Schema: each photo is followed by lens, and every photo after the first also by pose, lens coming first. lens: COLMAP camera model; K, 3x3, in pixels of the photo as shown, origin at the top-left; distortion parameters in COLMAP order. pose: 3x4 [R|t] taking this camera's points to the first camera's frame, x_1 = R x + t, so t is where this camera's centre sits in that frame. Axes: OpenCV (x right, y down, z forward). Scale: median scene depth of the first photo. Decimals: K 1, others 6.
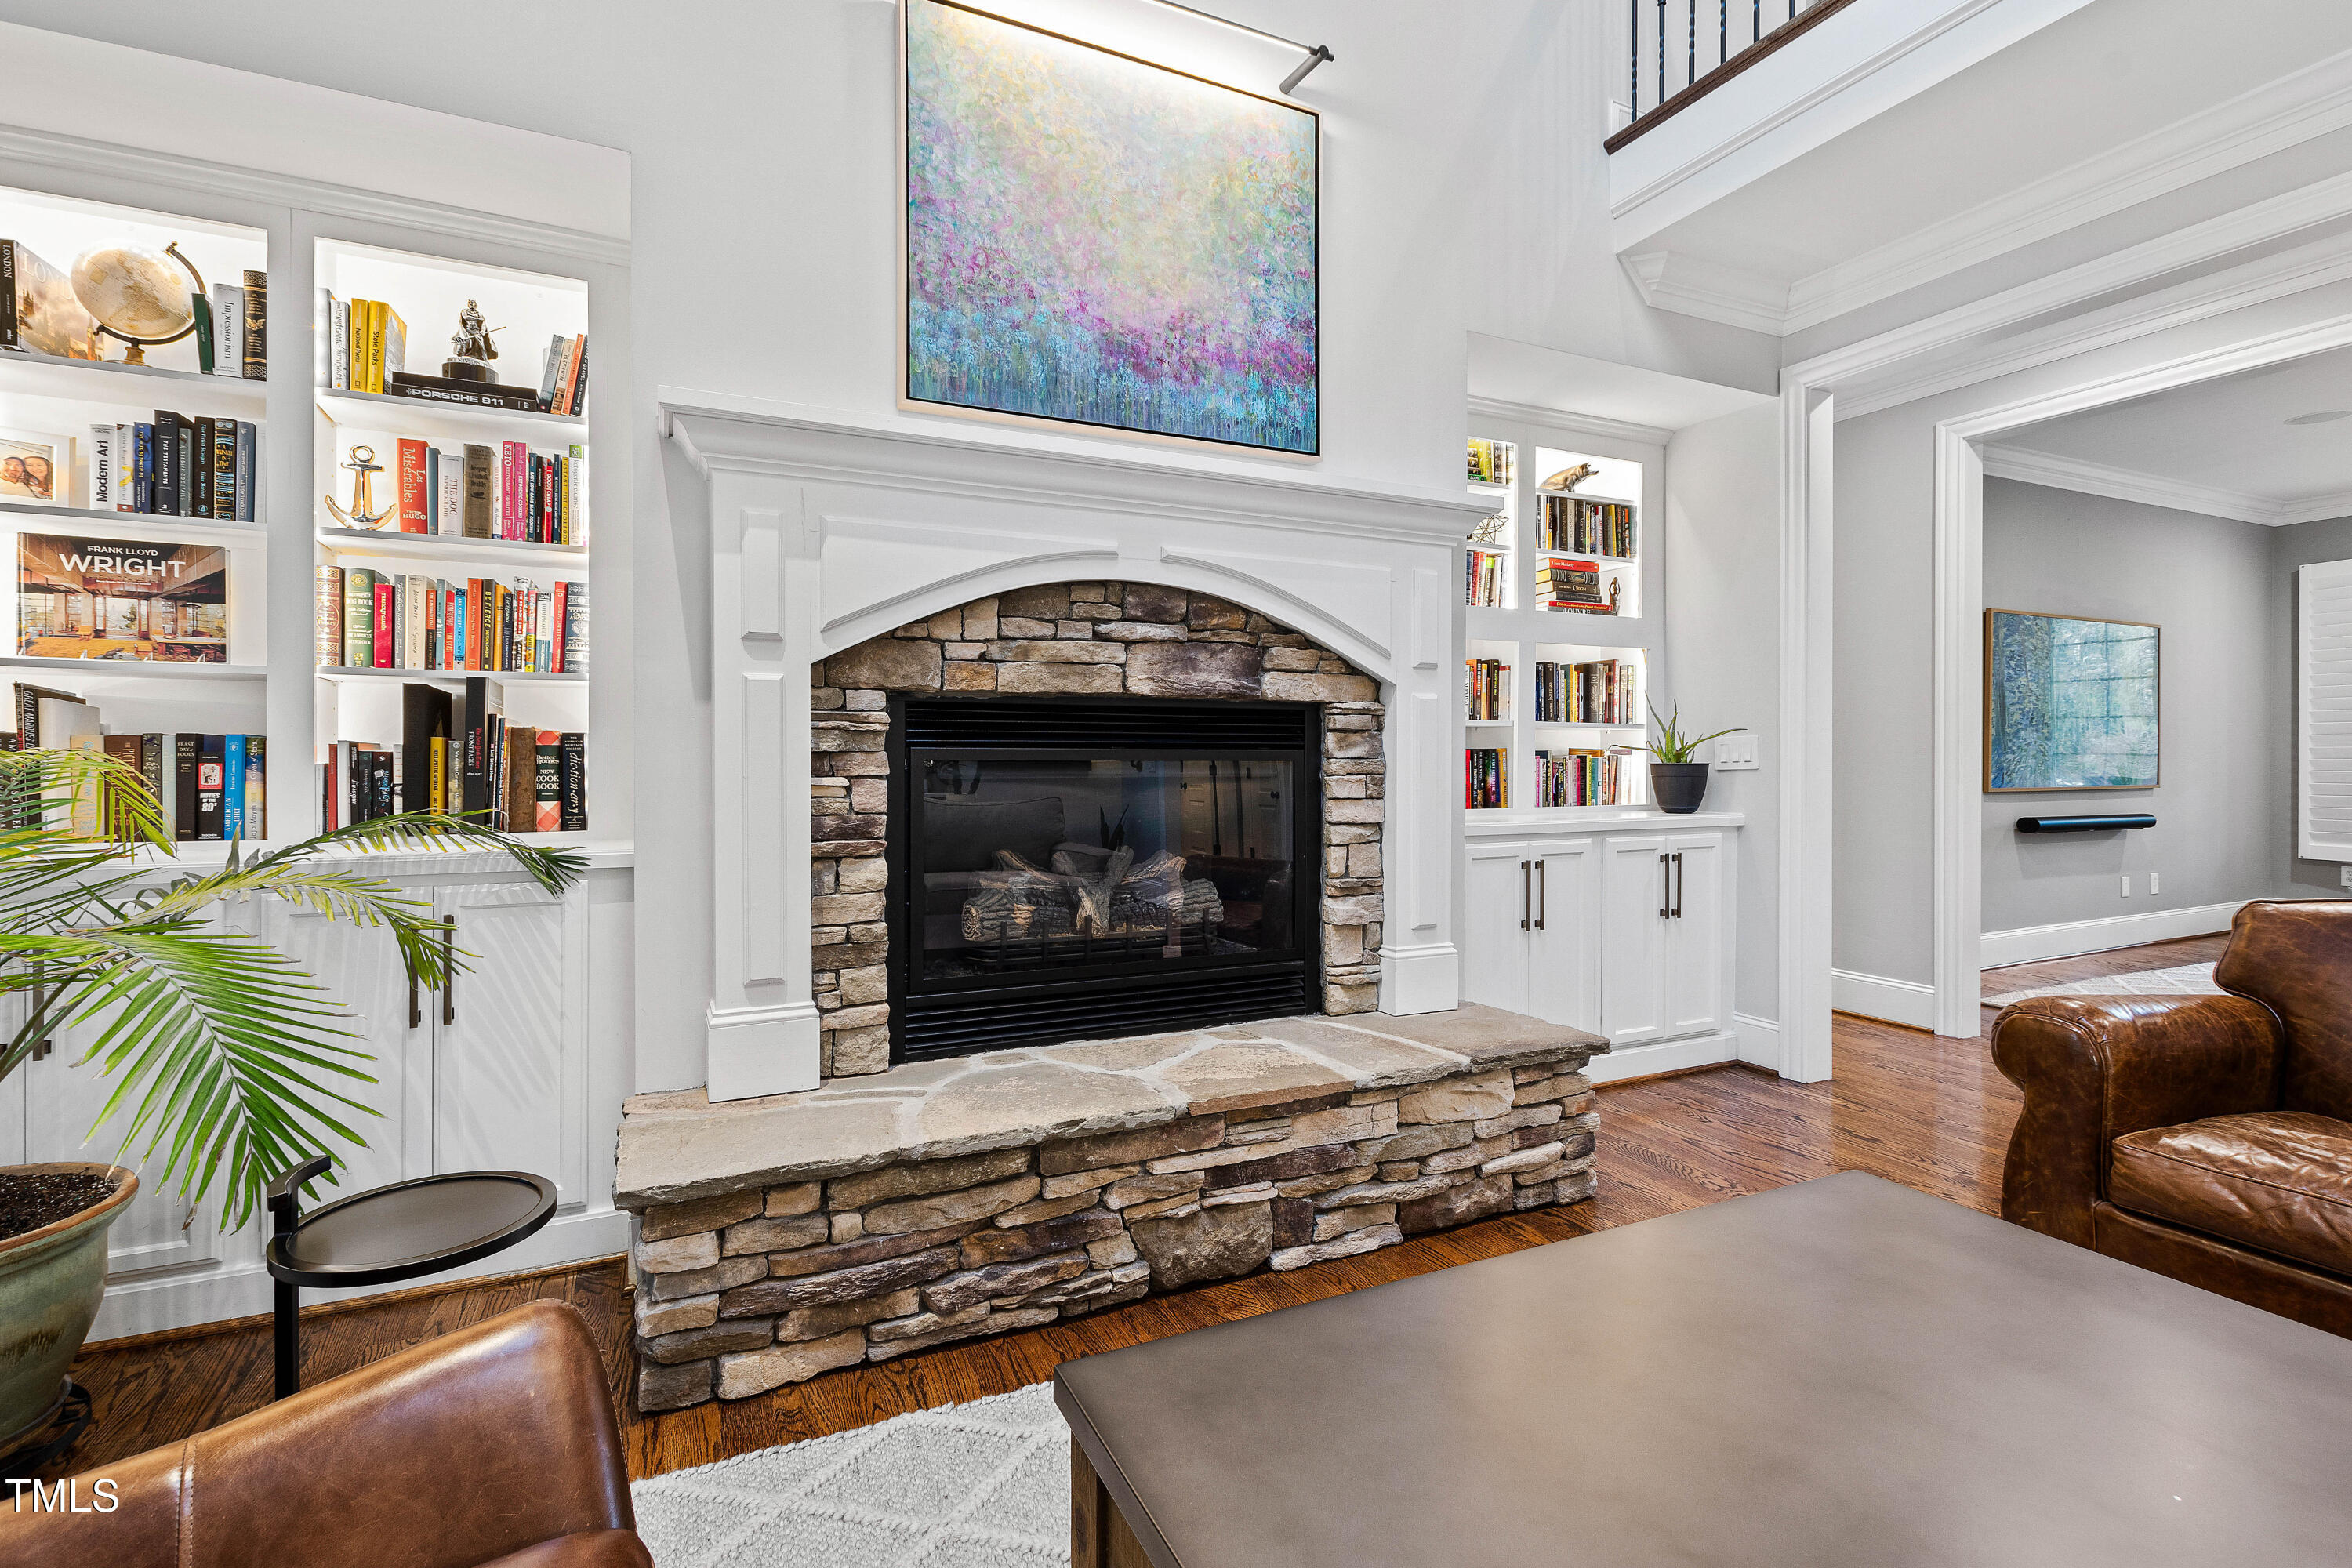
lens RADIAL K [[1070.7, 0, 1228.3], [0, 1070.7, 756.0], [0, 0, 1]] dist [0.005224, -0.002935]
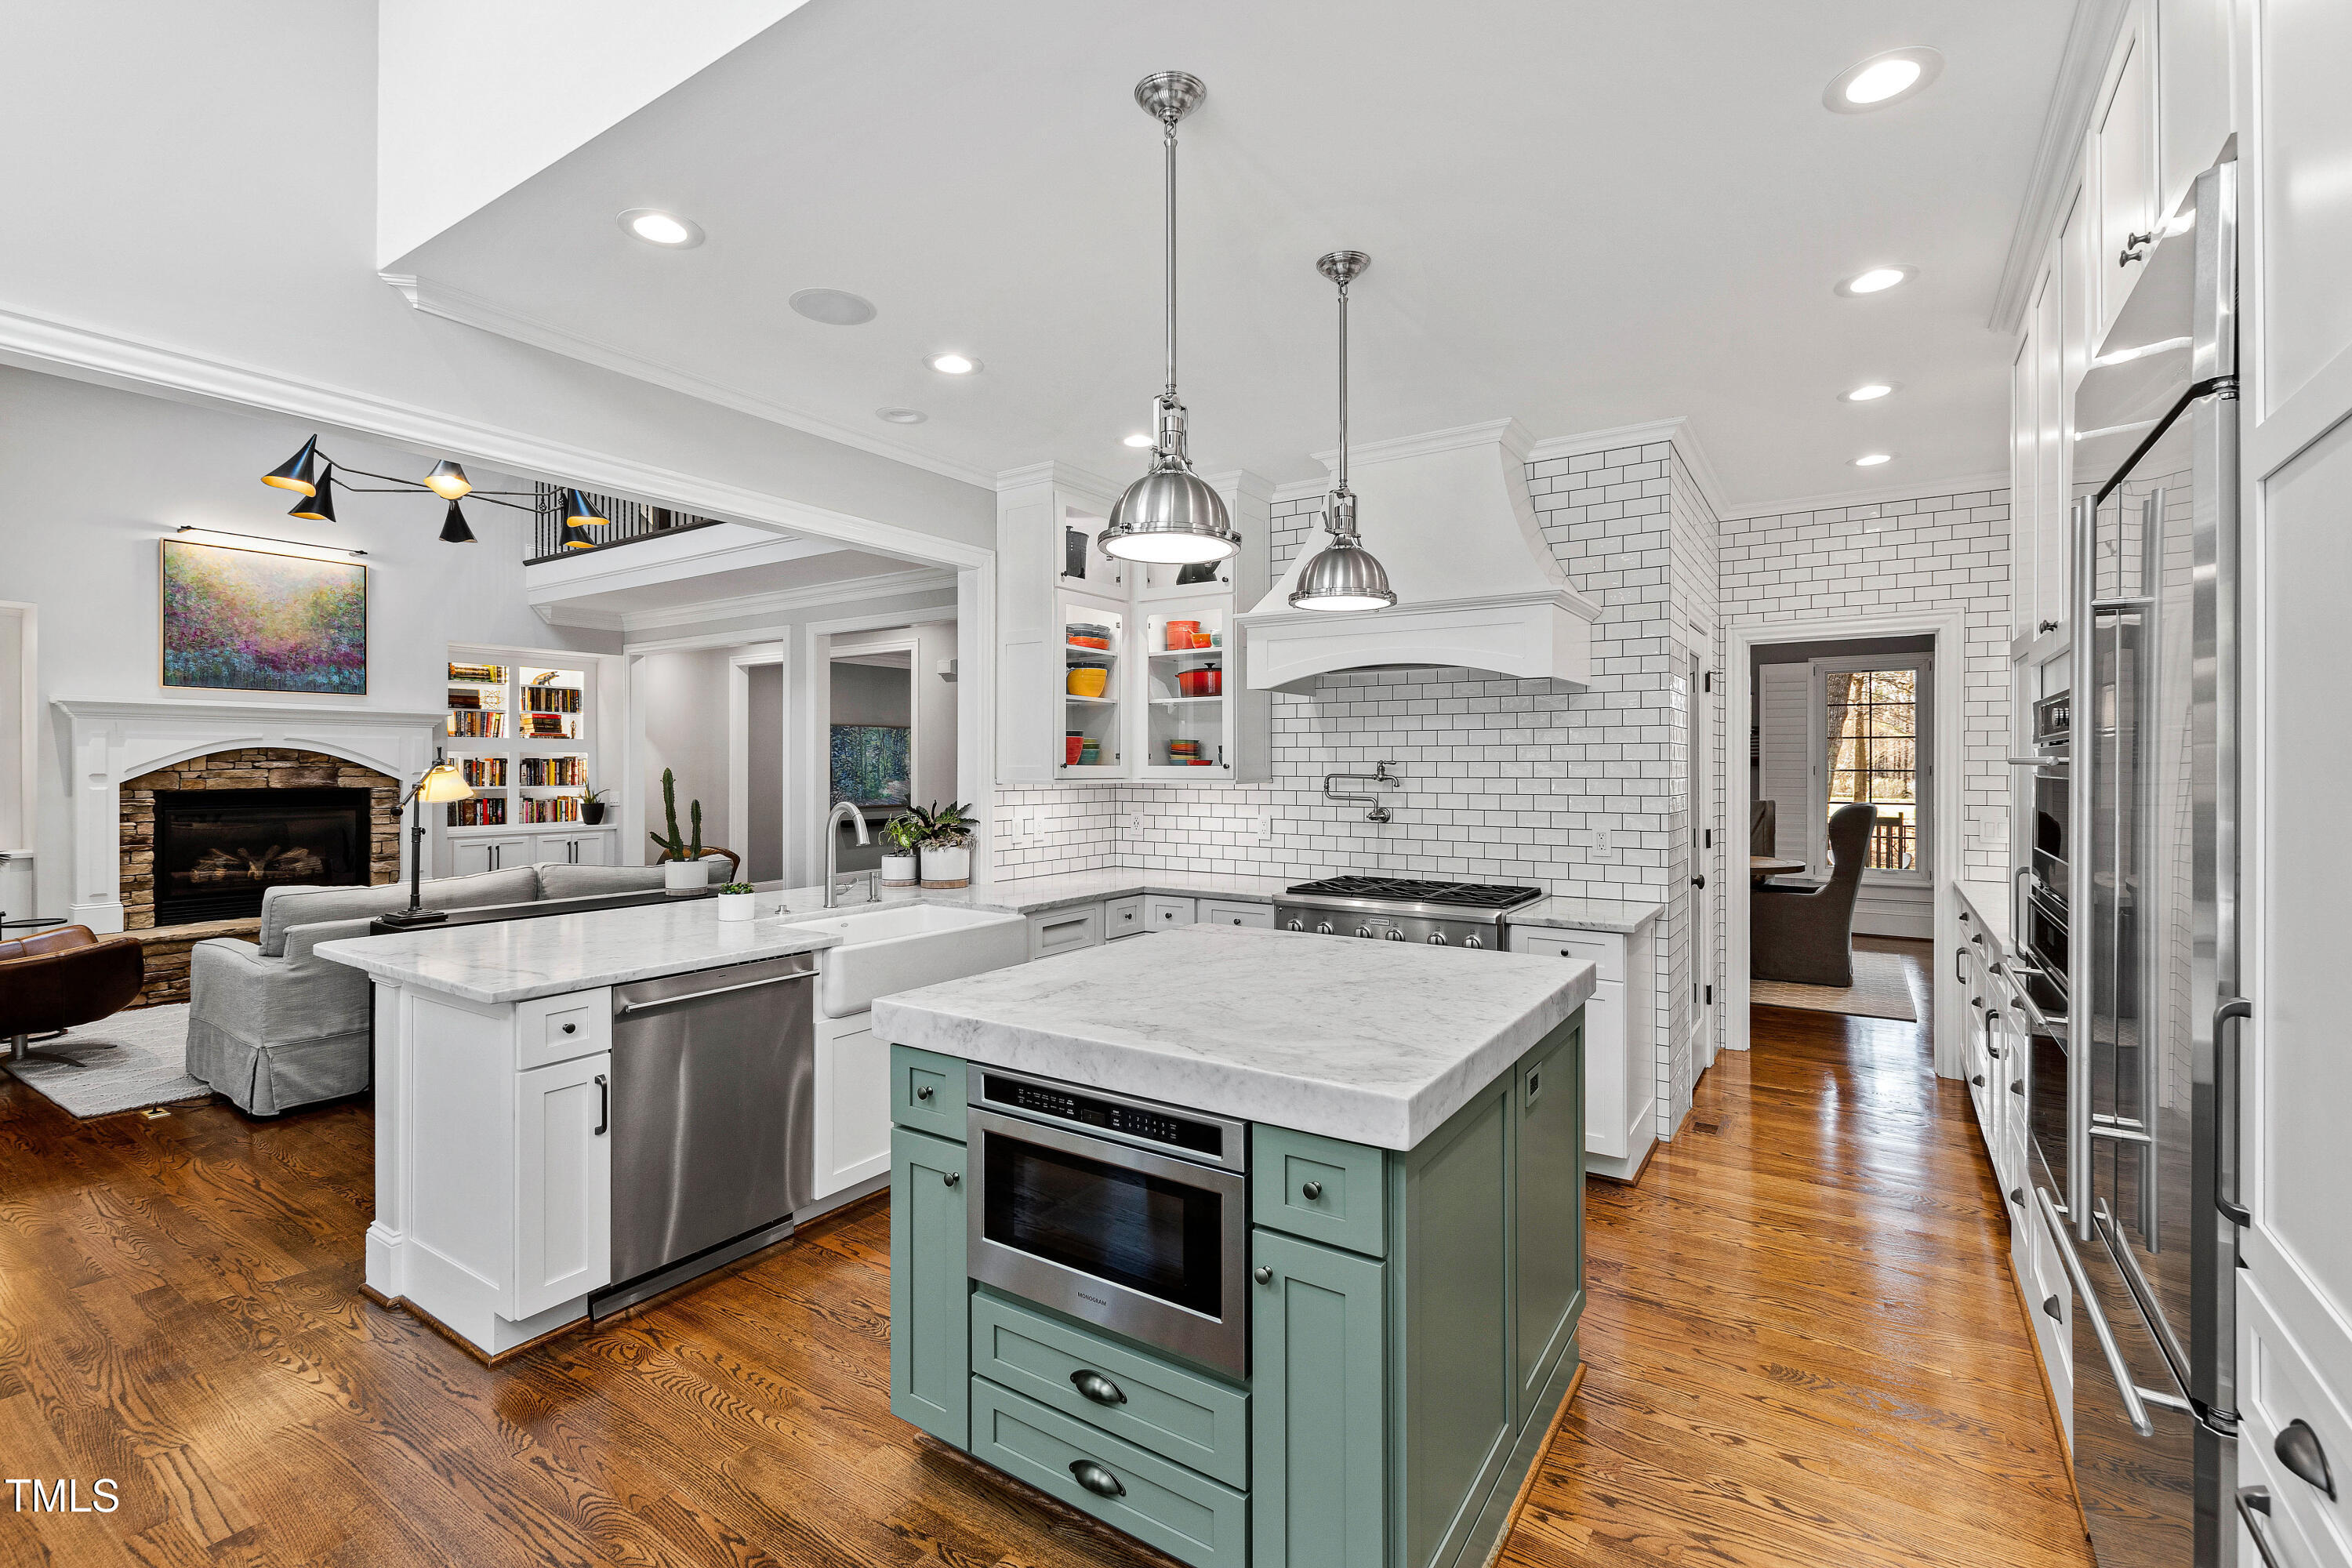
lens RADIAL K [[1070.7, 0, 1179.9], [0, 1070.7, 764.8], [0, 0, 1]] dist [0.005224, -0.002935]
pose [[0.871290, 0.001217, 0.490768, 0.592526], [-0.003690, 0.999985, 0.004073, -0.139279], [-0.490755, -0.005360, 0.871281, -2.548828]]
